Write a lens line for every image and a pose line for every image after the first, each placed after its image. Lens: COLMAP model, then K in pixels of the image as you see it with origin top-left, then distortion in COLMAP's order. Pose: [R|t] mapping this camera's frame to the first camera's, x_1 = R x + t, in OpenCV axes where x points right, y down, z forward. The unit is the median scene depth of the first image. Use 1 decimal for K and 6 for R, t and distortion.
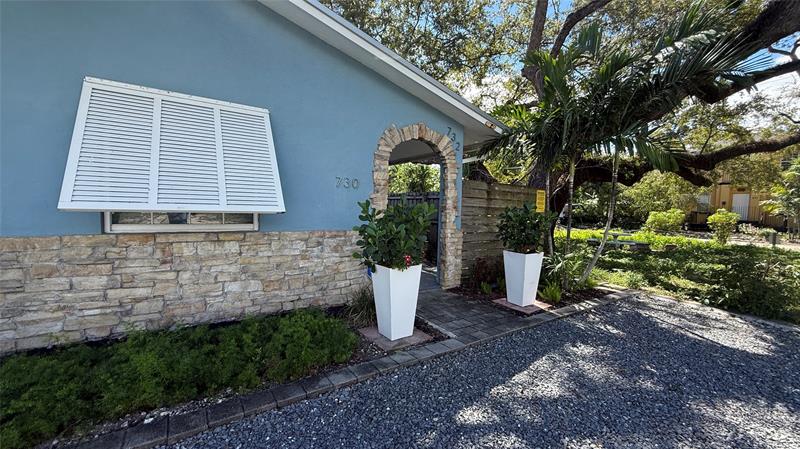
lens RADIAL K [[314.8, 0, 399.5], [0, 314.8, 224.8], [0, 0, 1]] dist [-0.001764, -0.000213]
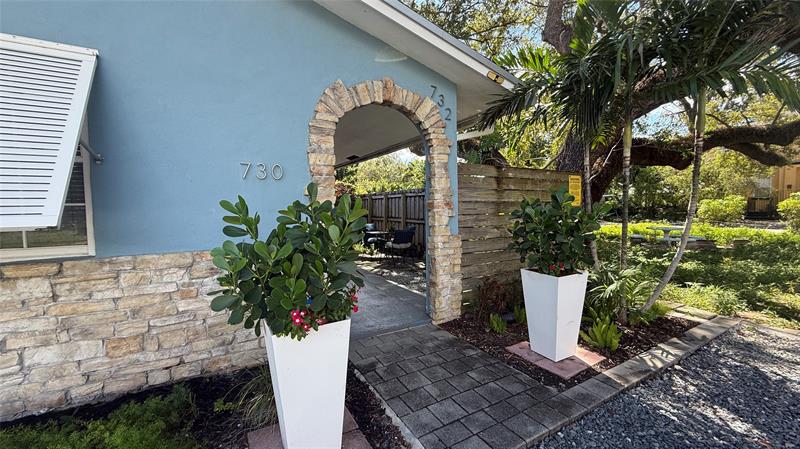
lens RADIAL K [[314.8, 0, 399.7], [0, 314.8, 224.1], [0, 0, 1]] dist [-0.001764, -0.000213]
pose [[0.996784, -0.036374, -0.071408, 0.123296], [0.036325, 0.999338, -0.001985, -0.014333], [0.071432, -0.000615, 0.997445, 0.320826]]
